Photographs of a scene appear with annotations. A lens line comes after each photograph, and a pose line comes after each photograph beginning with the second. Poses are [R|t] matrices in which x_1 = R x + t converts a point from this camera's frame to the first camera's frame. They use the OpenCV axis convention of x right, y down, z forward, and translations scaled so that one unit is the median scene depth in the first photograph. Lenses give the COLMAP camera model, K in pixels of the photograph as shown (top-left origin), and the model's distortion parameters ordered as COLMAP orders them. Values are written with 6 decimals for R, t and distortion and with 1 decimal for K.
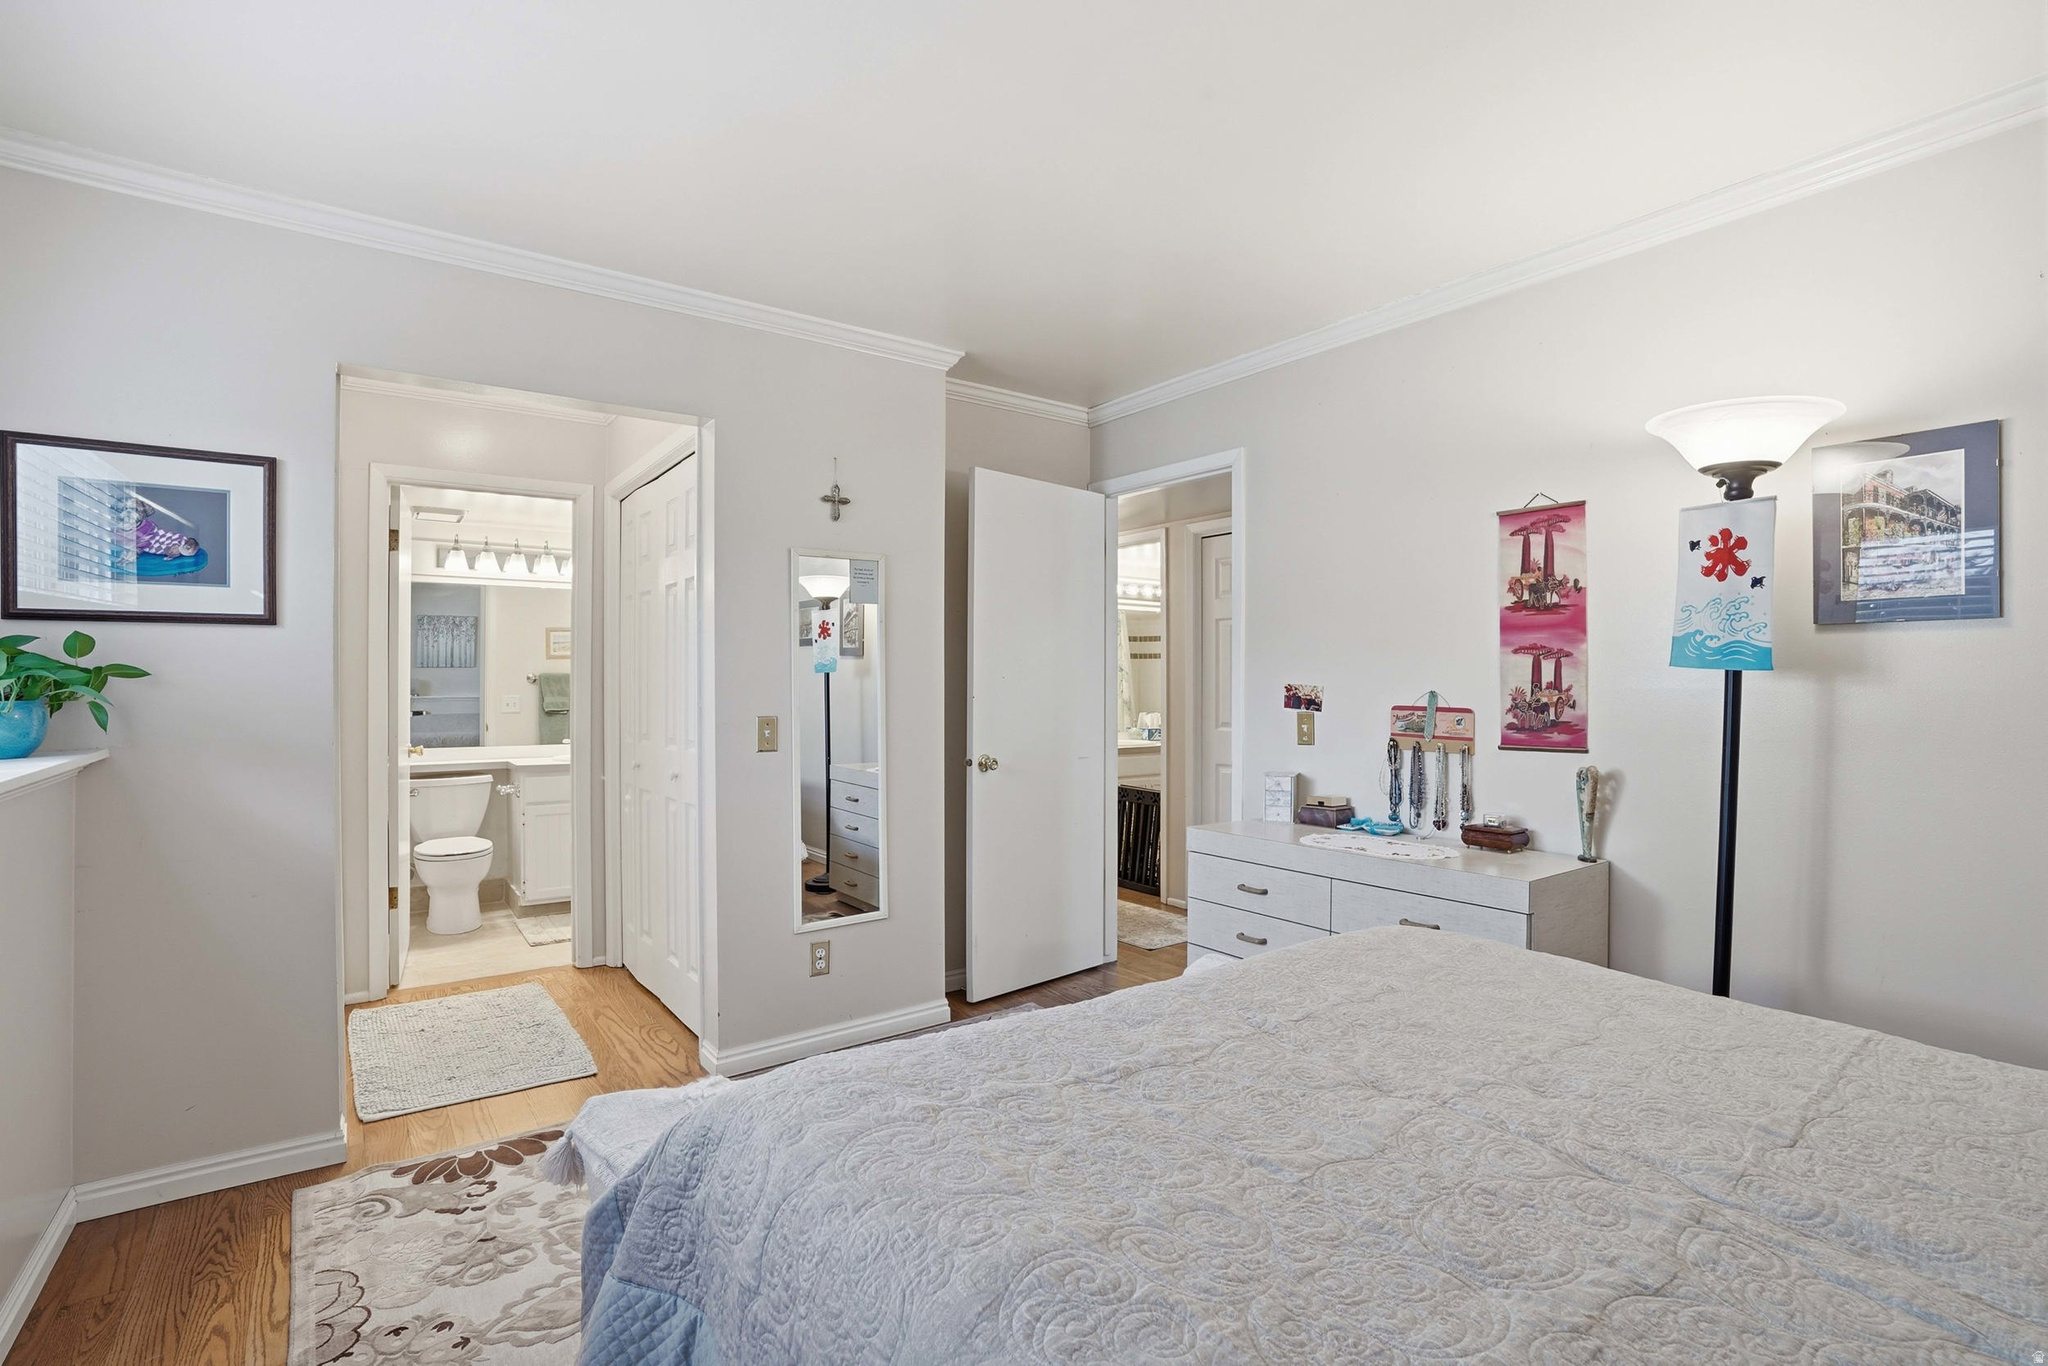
lens RADIAL K [[963.6, 0, 1021.7], [0, 963.6, 679.0], [0, 0, 1]] dist [-0.066079, 0.026634]
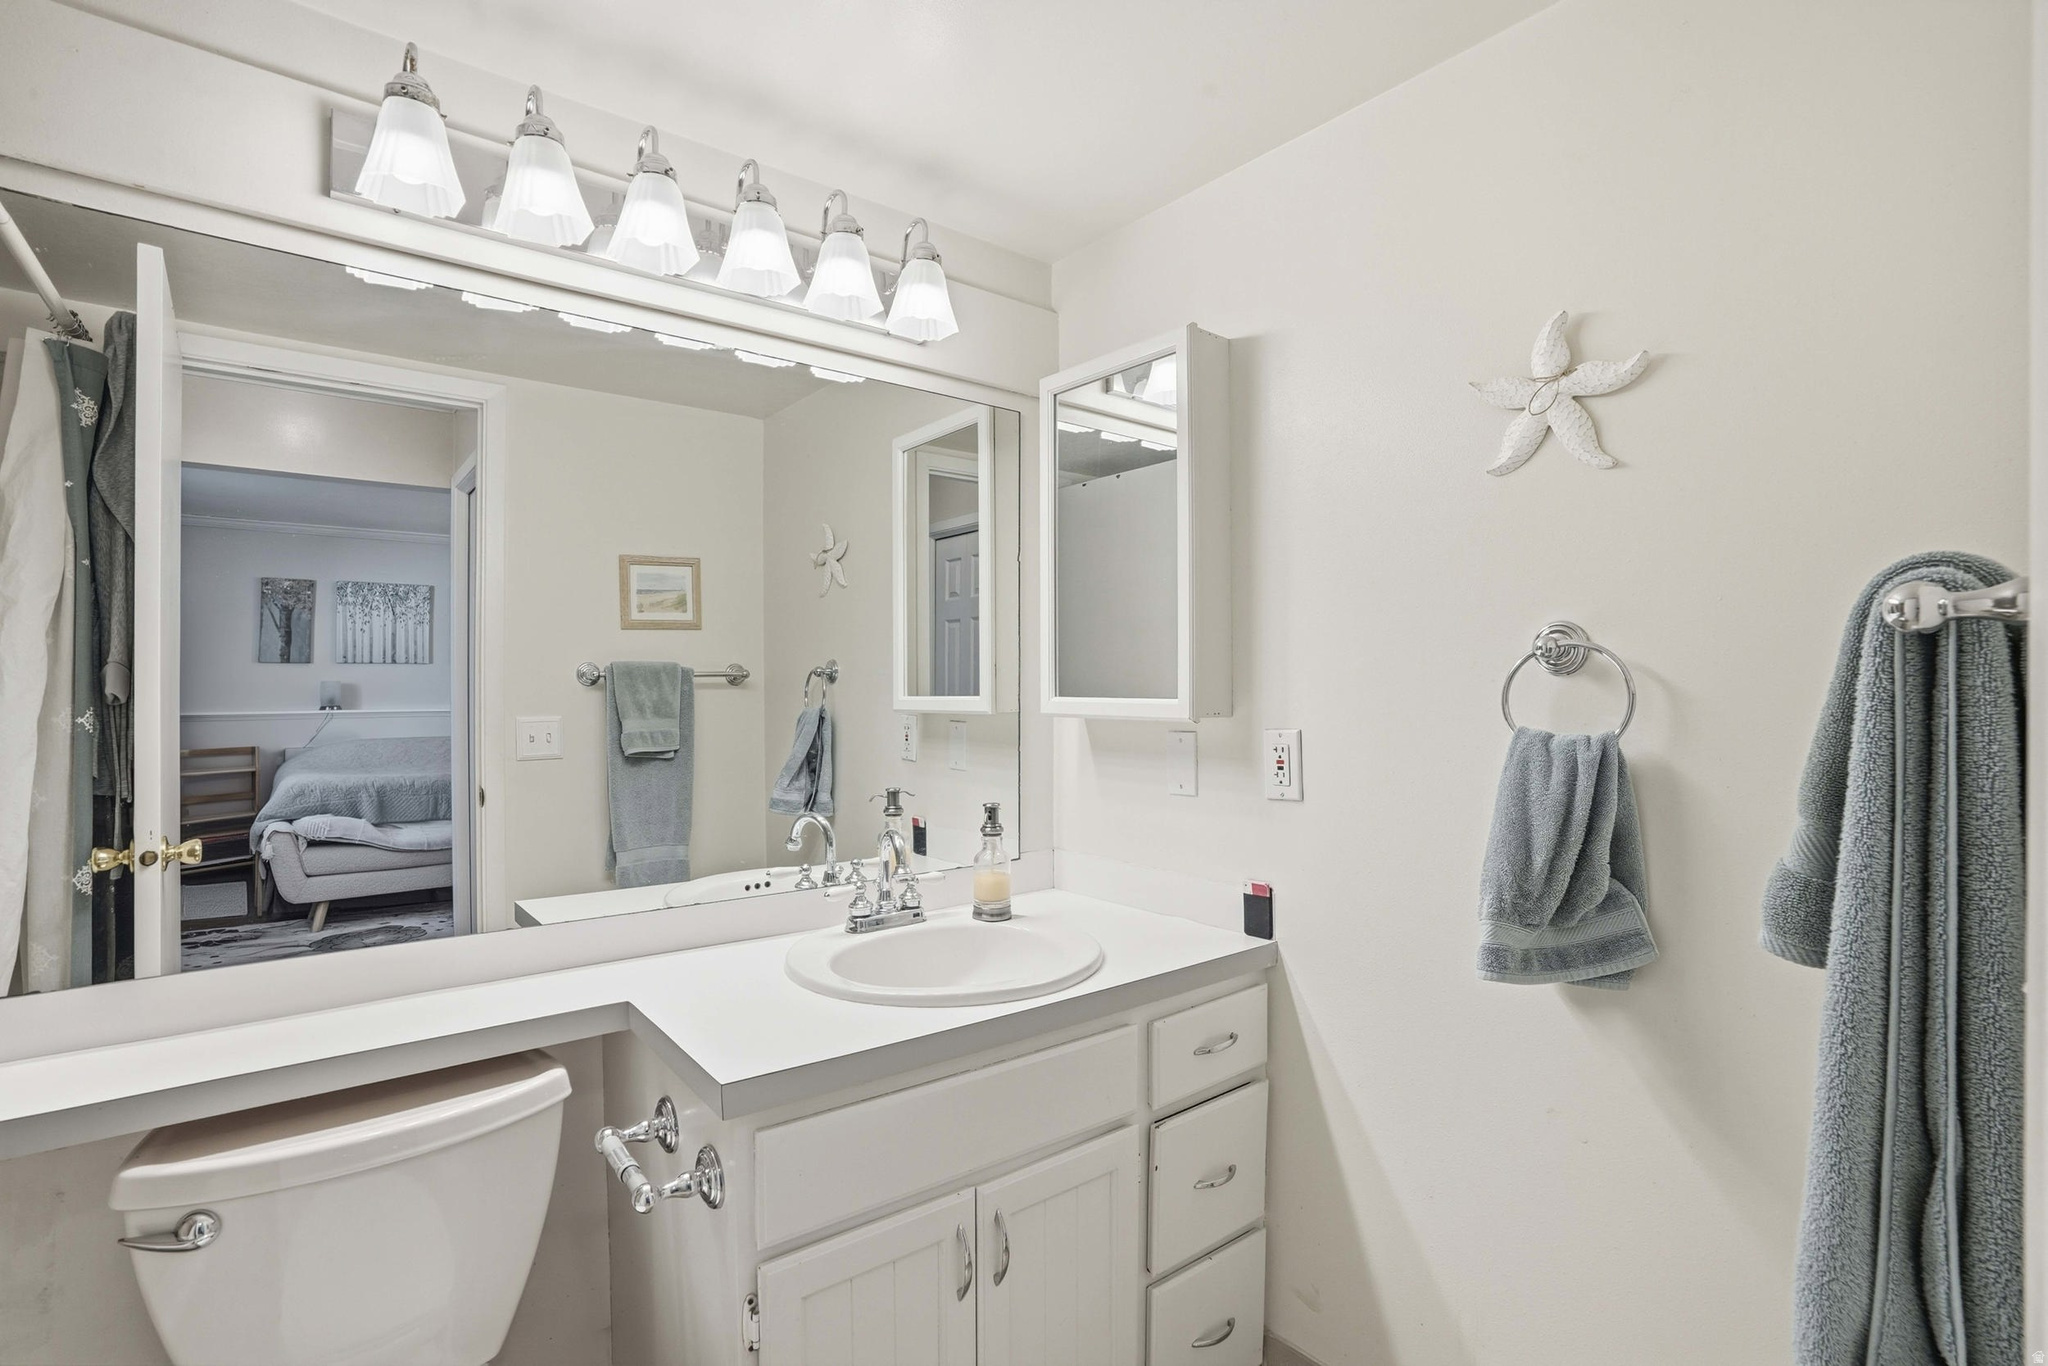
lens RADIAL K [[963.6, 0, 1021.7], [0, 963.6, 679.0], [0, 0, 1]] dist [-0.066079, 0.026634]
pose [[0.998972, -0.007101, 0.044777, -0.348507], [0.007185, 0.999973, -0.001706, 0.003404], [-0.044764, 0.002026, 0.998996, 0.579868]]
